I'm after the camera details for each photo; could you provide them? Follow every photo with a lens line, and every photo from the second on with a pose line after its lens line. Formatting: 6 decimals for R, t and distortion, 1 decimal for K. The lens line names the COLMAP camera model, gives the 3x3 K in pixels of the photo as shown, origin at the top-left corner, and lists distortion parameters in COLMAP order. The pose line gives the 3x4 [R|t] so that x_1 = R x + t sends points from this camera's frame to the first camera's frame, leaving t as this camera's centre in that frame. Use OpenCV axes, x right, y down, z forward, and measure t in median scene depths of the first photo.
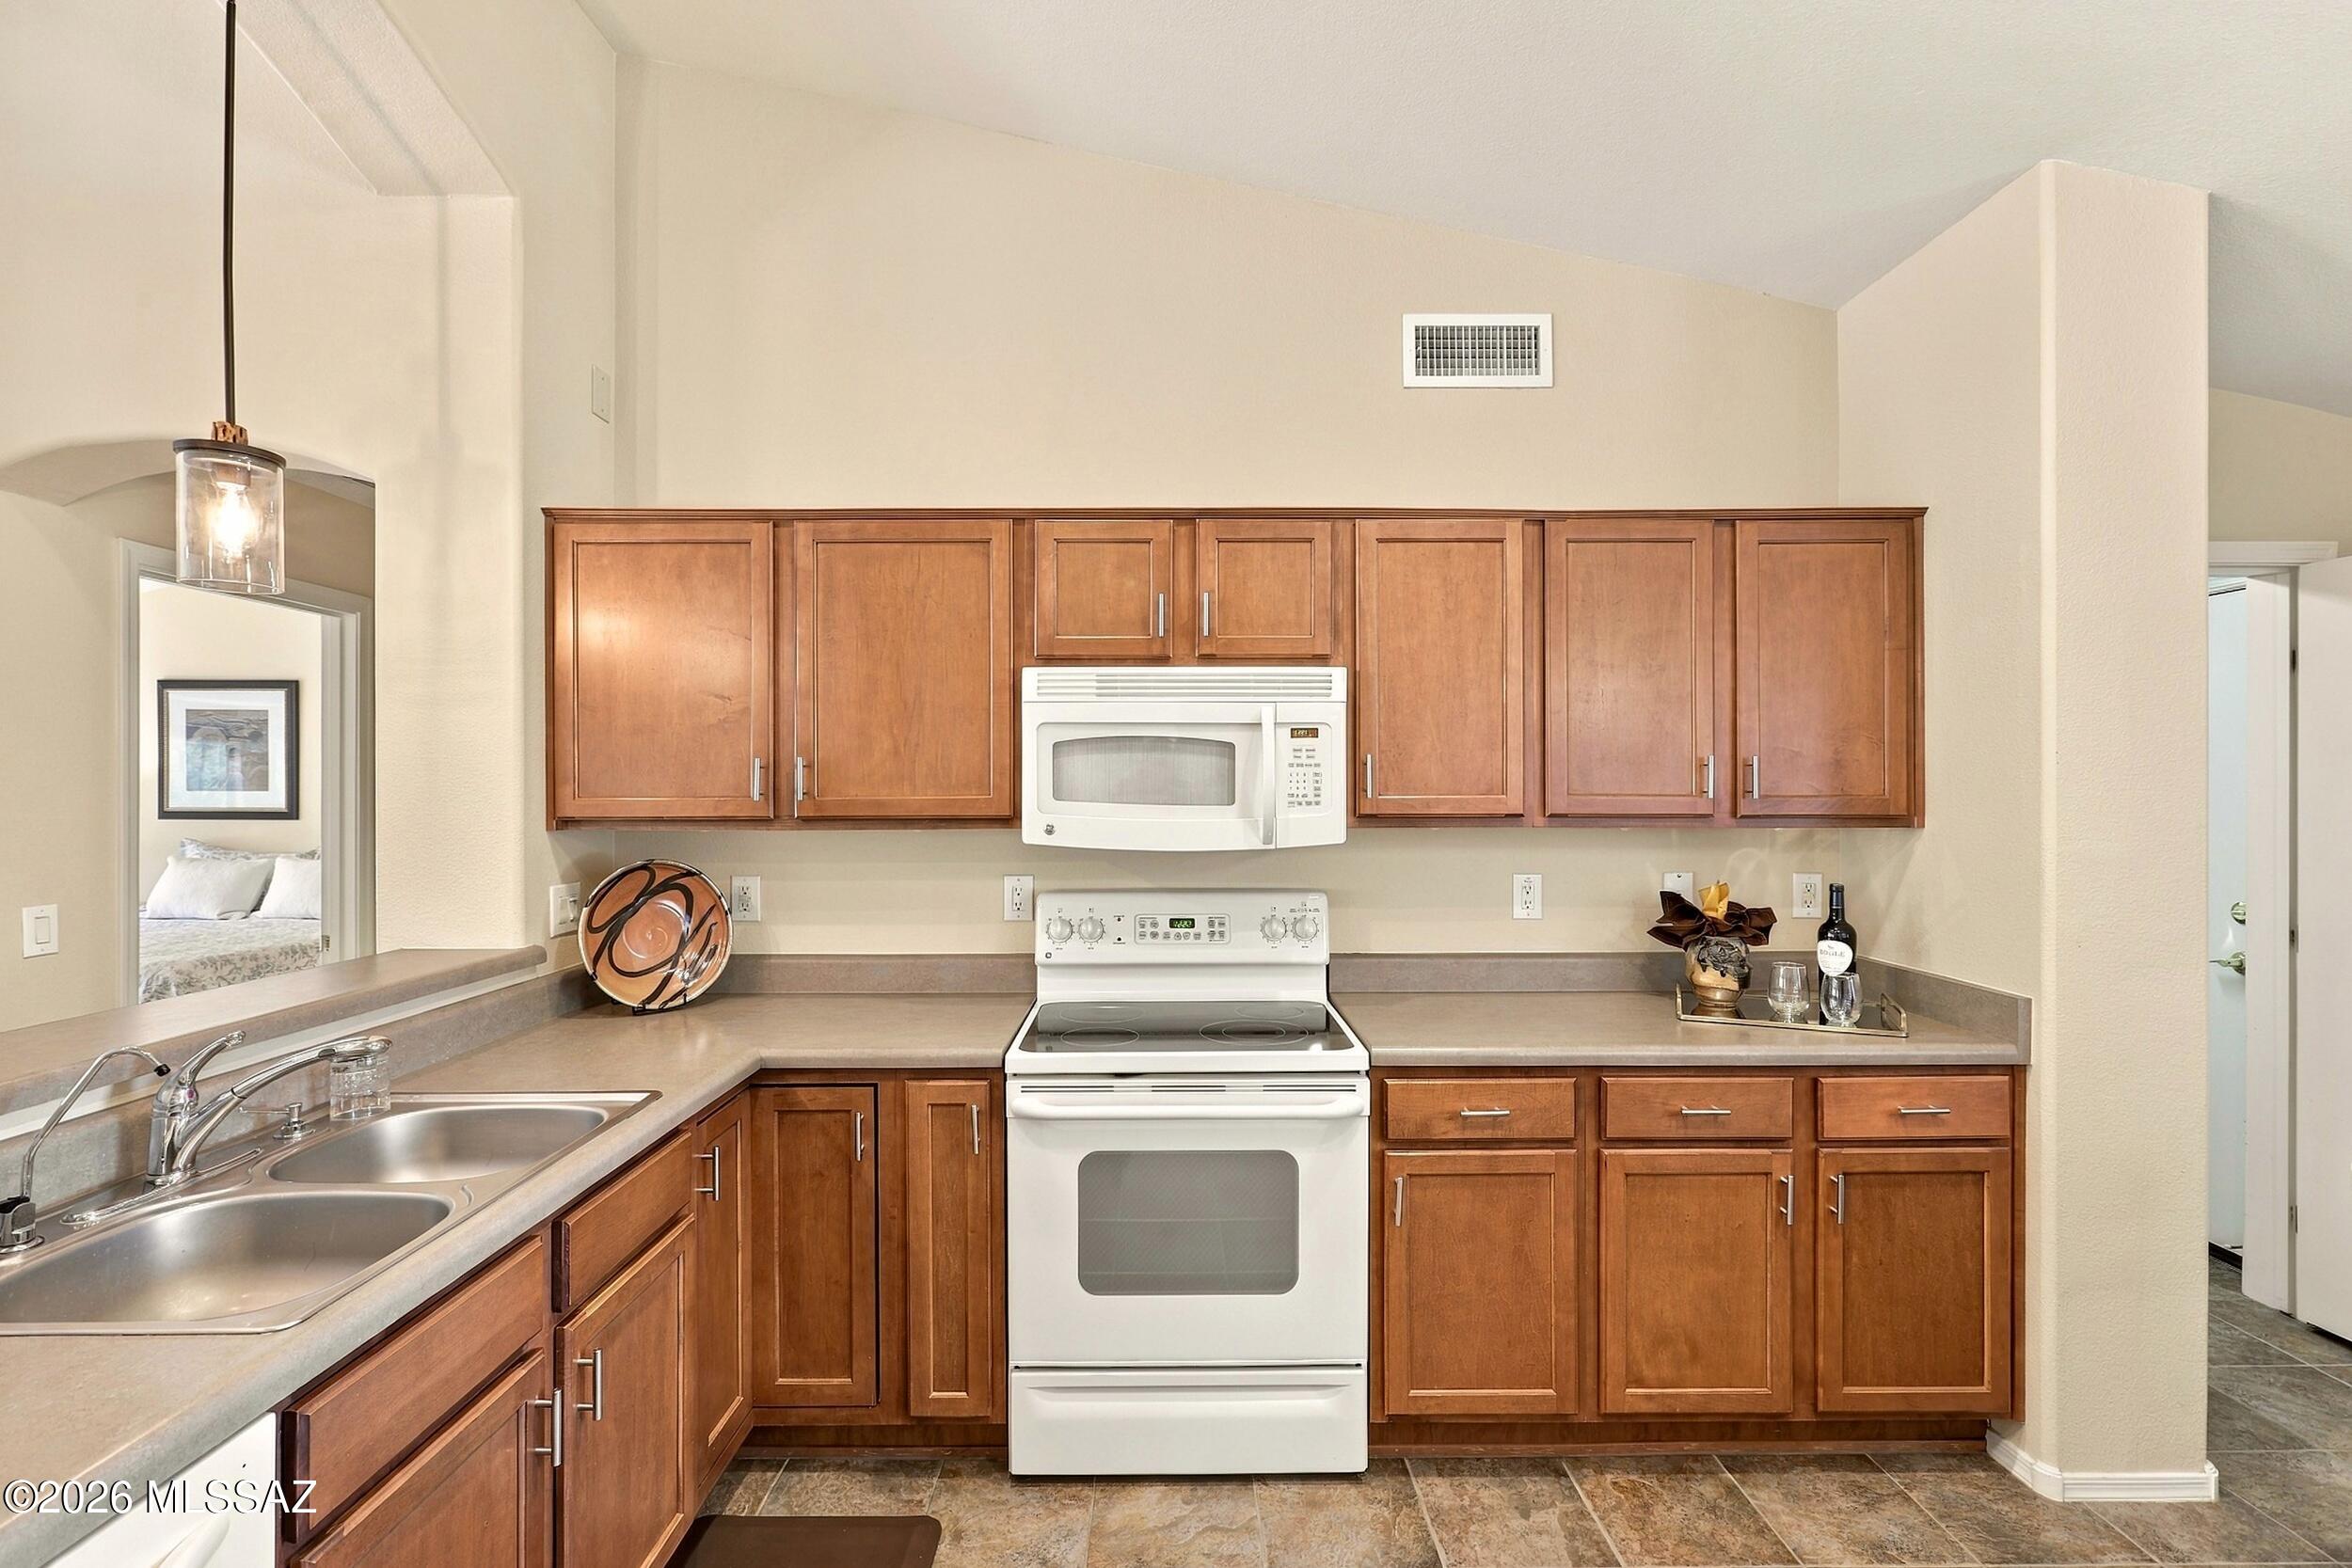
lens RADIAL K [[1067.5, 0, 1187.4], [0, 1067.5, 786.4], [0, 0, 1]] dist [-0.008924, 0.001460]
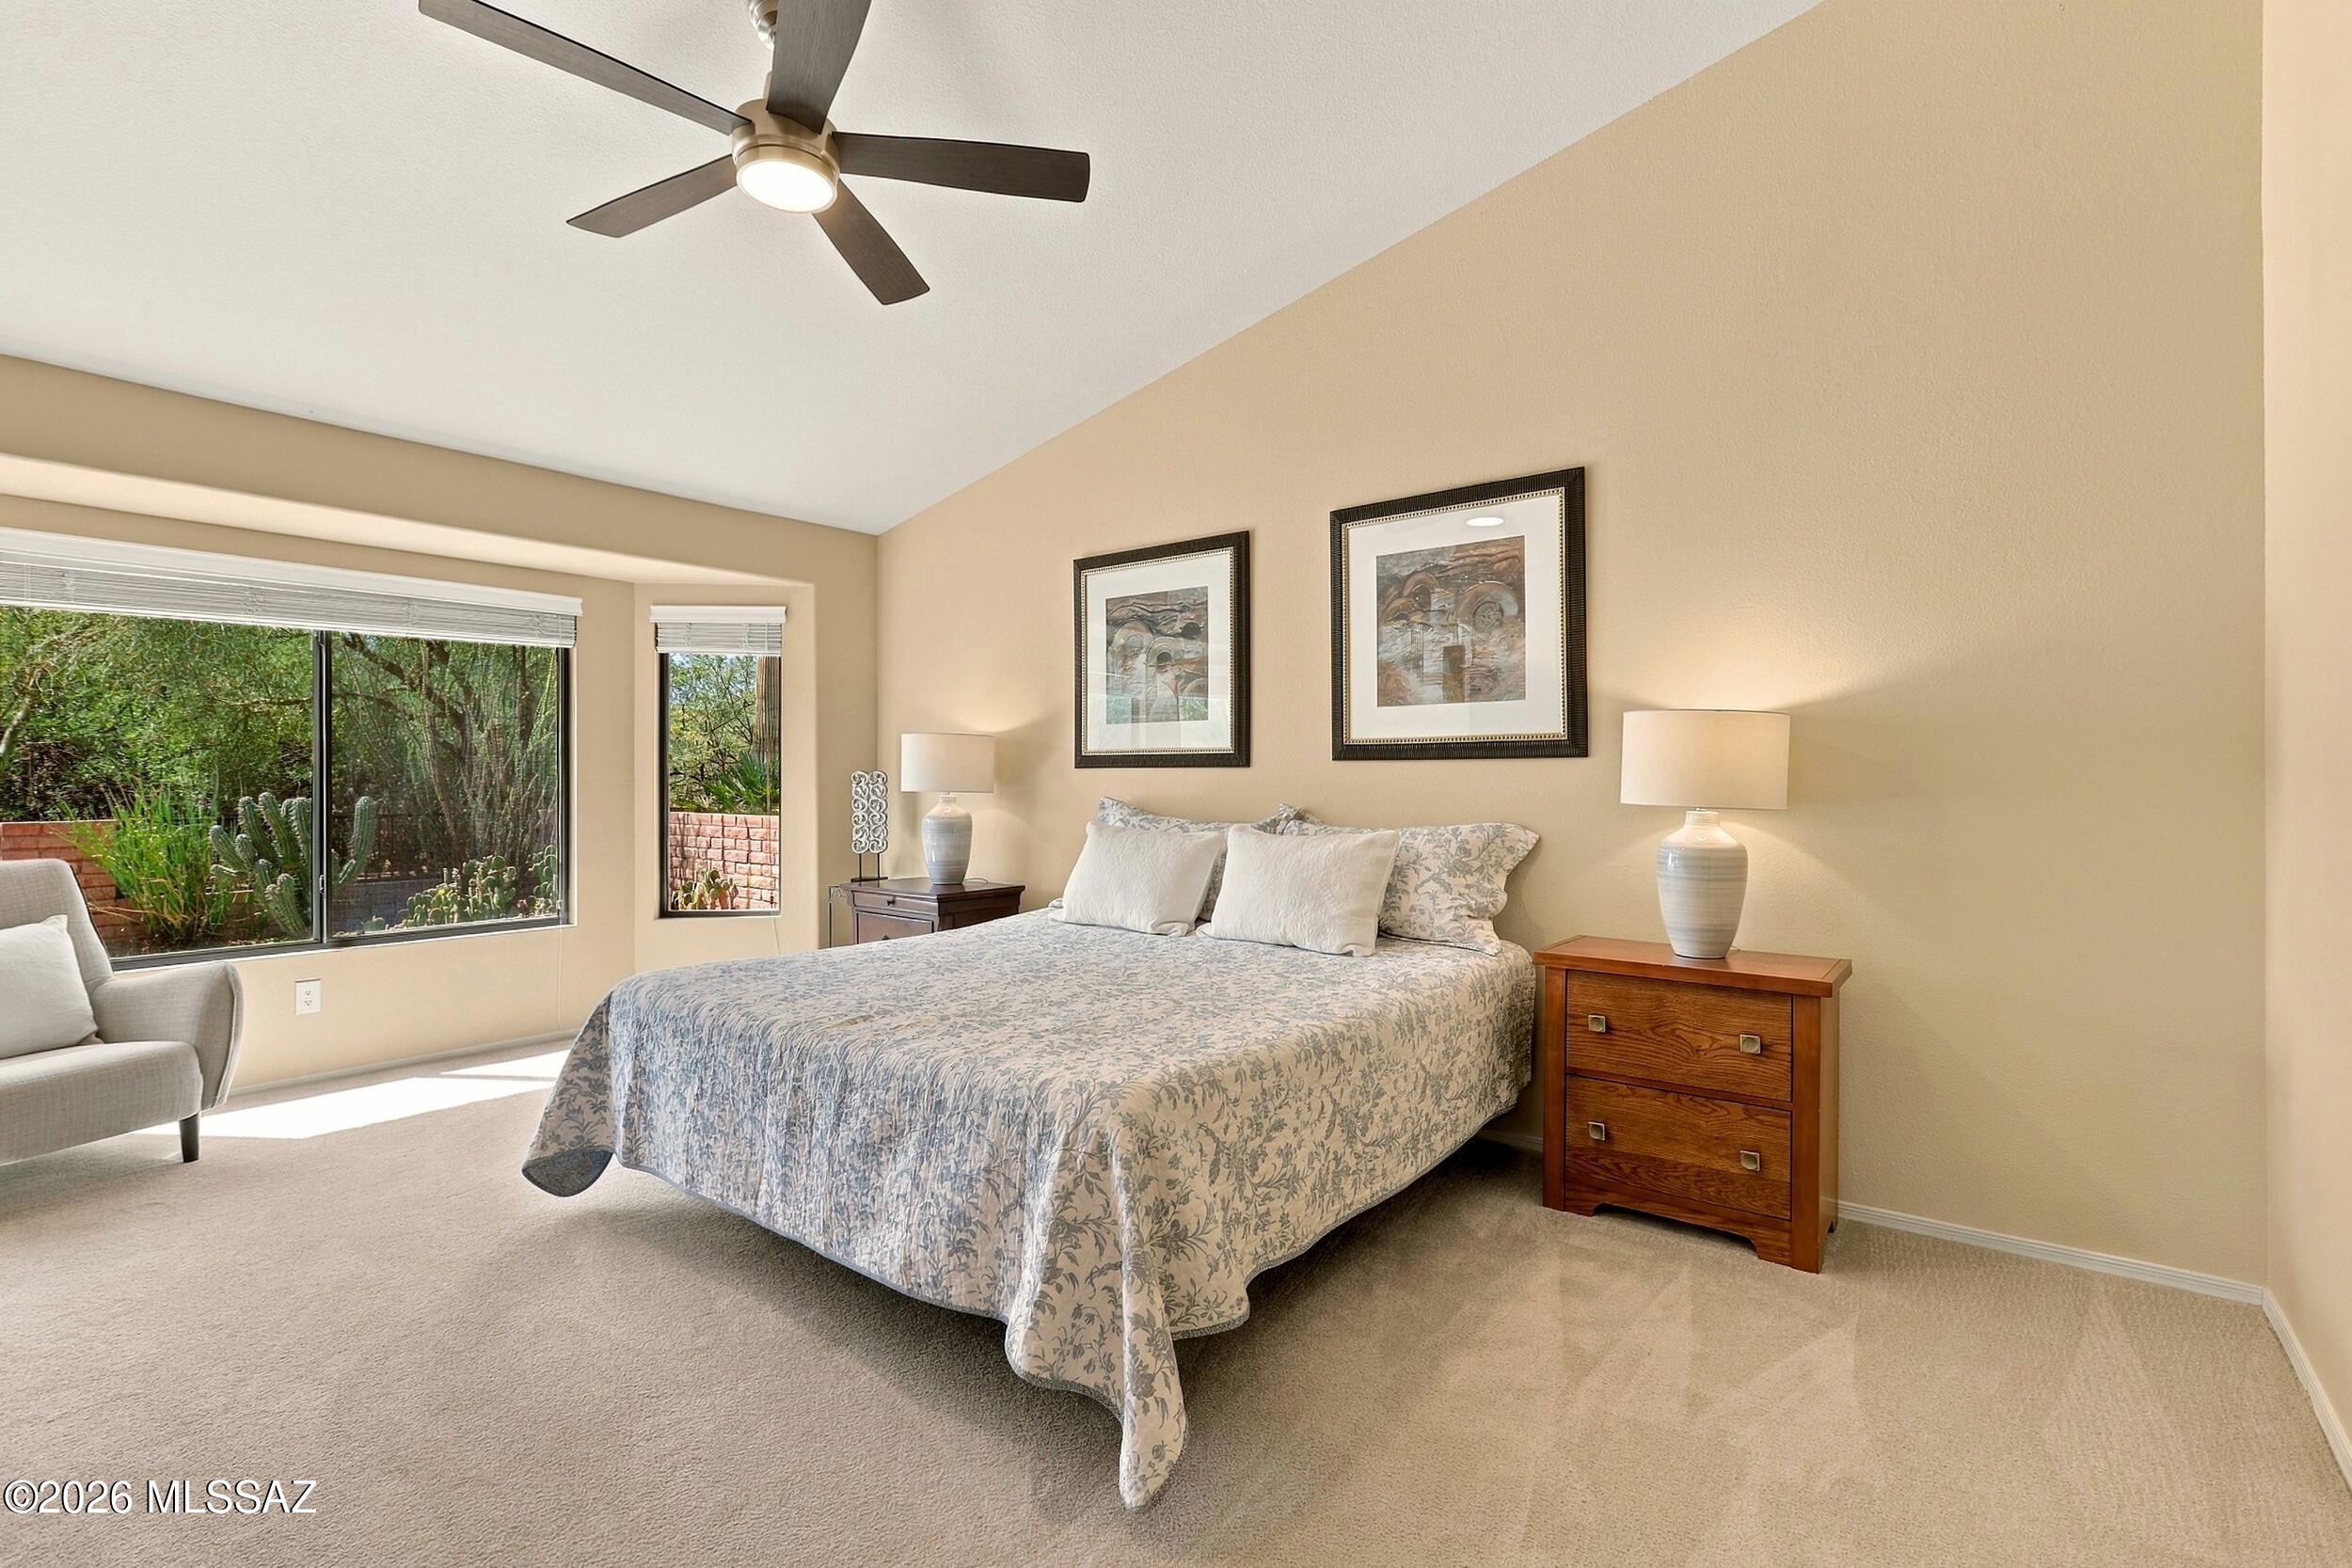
lens RADIAL K [[1067.5, 0, 1172.7], [0, 1067.5, 779.9], [0, 0, 1]] dist [-0.008924, 0.001460]
pose [[0.783484, -0.000090, -0.621411, -0.504684], [0.001495, 0.999997, 0.001740, 0.037651], [0.621410, -0.002292, 0.783482, 0.511459]]
